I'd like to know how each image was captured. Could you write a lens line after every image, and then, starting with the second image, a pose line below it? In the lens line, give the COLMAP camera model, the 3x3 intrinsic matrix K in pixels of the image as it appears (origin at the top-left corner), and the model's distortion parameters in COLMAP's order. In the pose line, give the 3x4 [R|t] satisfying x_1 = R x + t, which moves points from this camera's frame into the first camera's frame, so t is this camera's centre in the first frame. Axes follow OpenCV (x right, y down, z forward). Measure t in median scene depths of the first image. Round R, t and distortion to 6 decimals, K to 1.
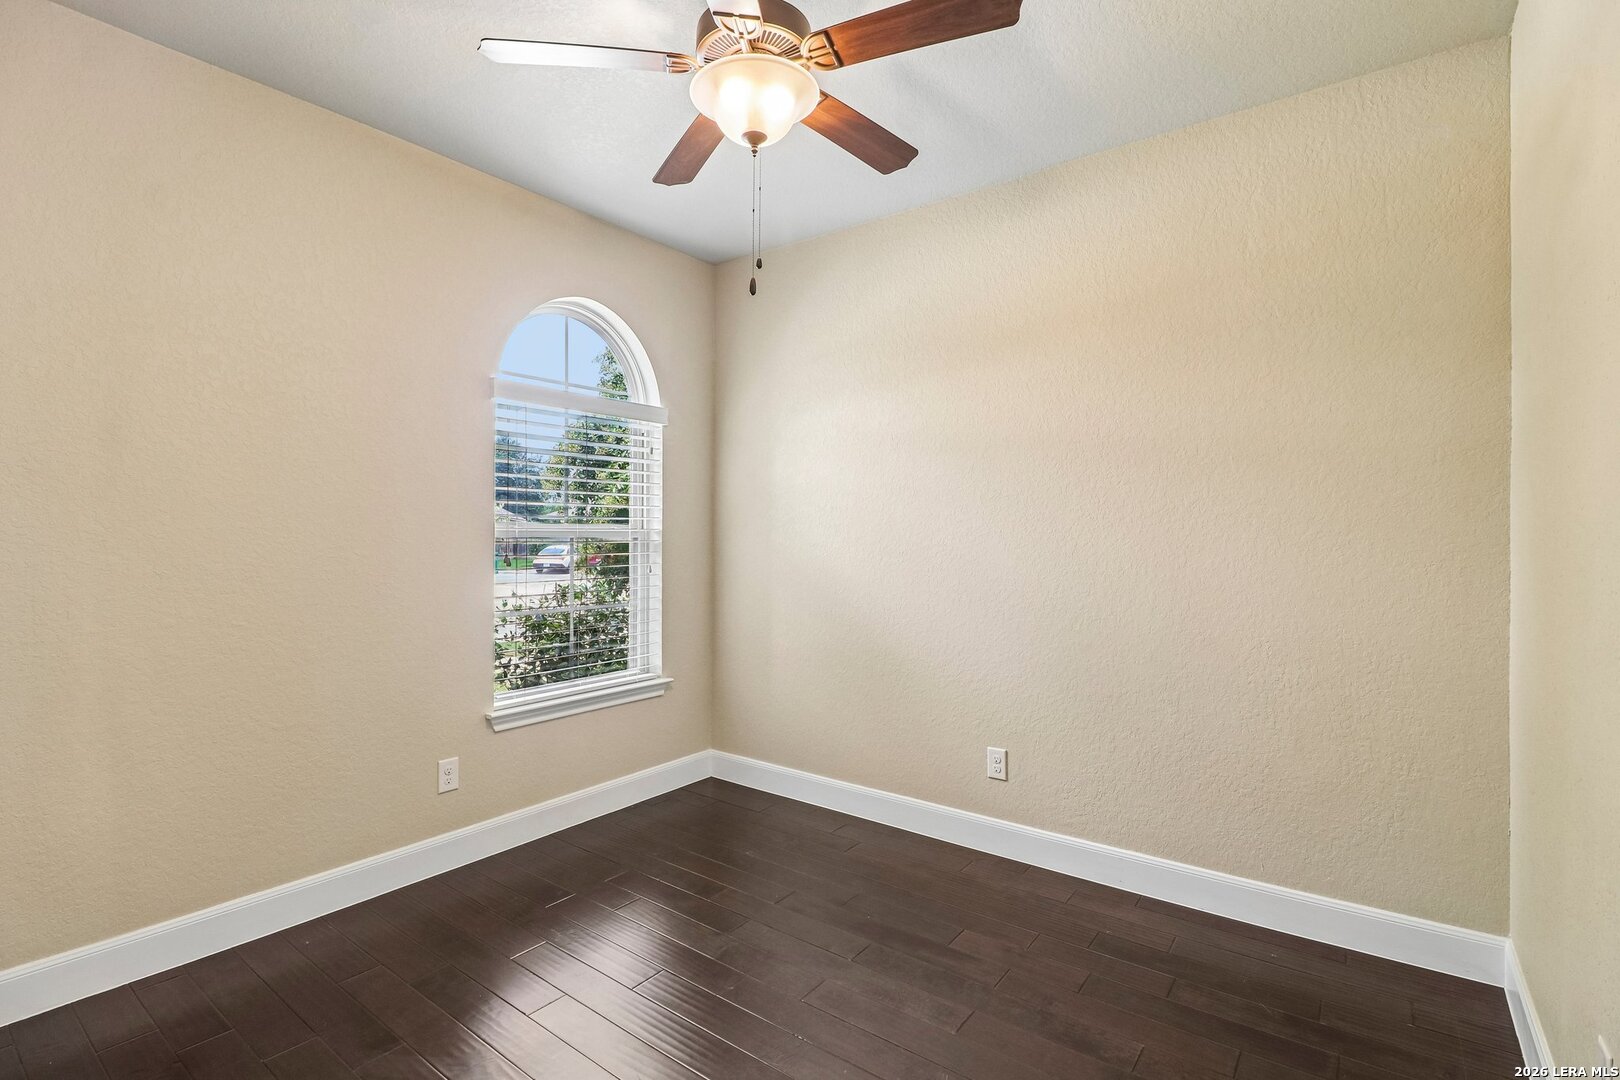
lens RADIAL K [[747.1, 0, 802.6], [0, 747.1, 542.5], [0, 0, 1]] dist [-0.001766, -0.005618]
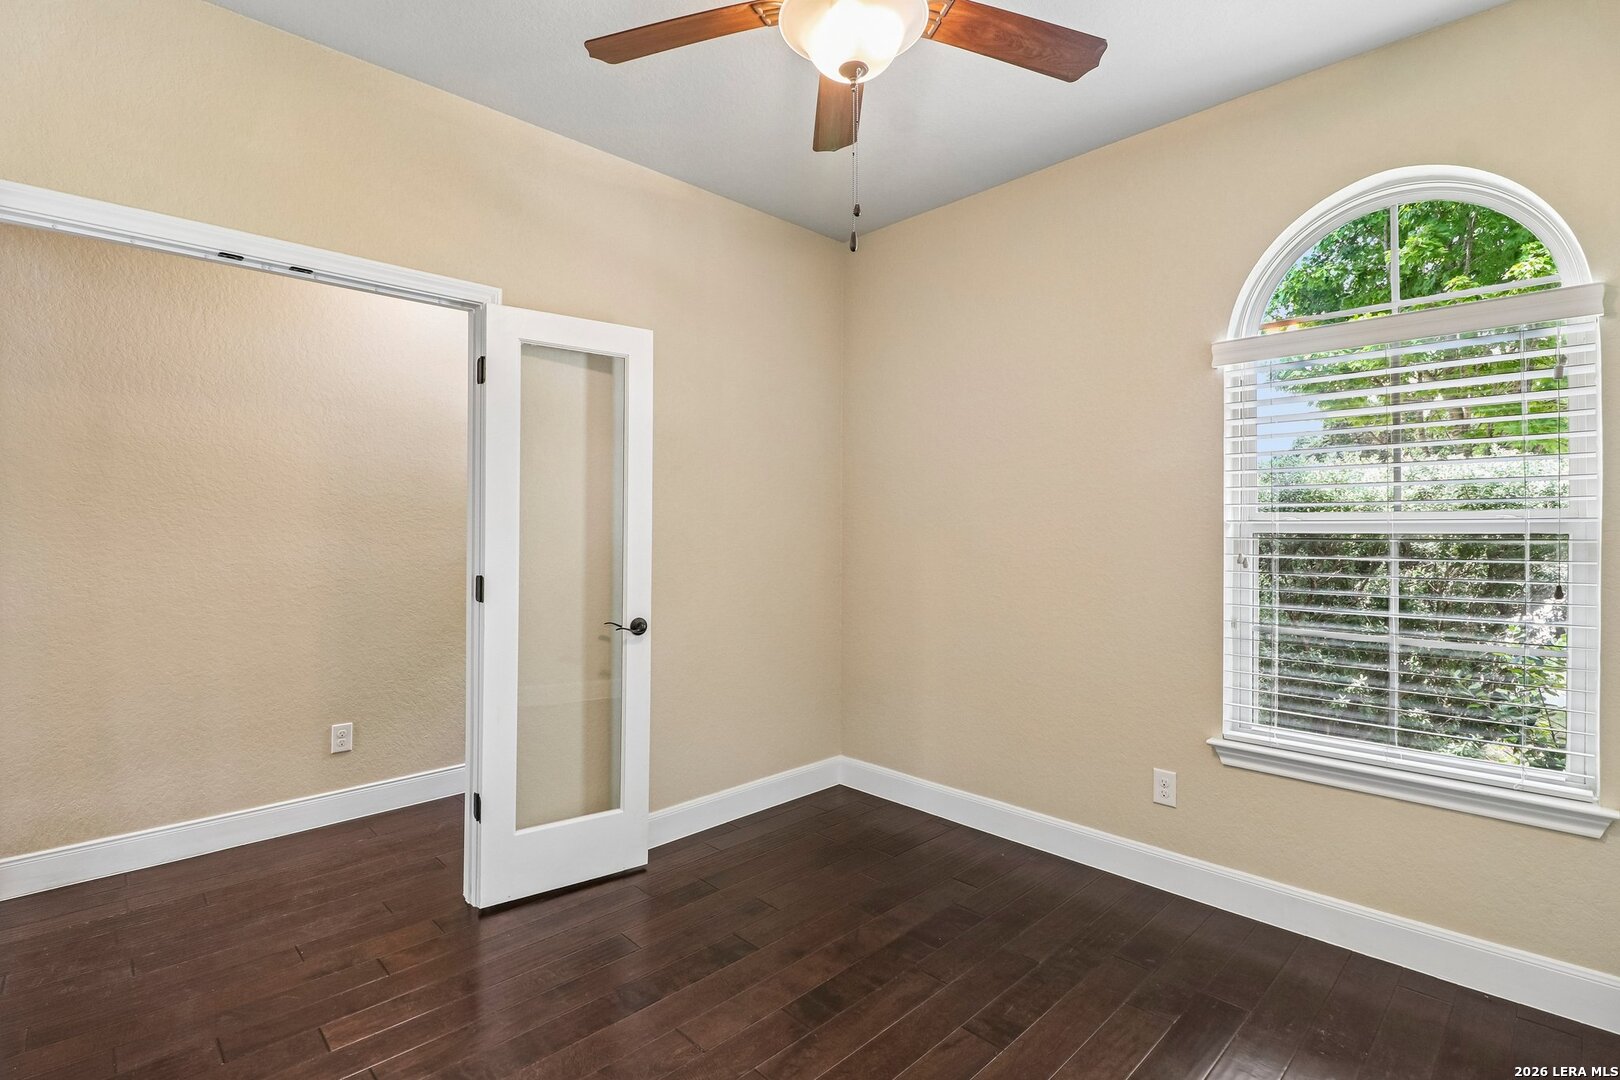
lens RADIAL K [[747.1, 0, 800.6], [0, 747.1, 529.5], [0, 0, 1]] dist [-0.001766, -0.005618]
pose [[-0.142720, -0.002313, -0.989760, 0.490822], [-0.008805, 0.999961, -0.001067, -0.004381], [0.989724, 0.008563, -0.142735, 0.654709]]
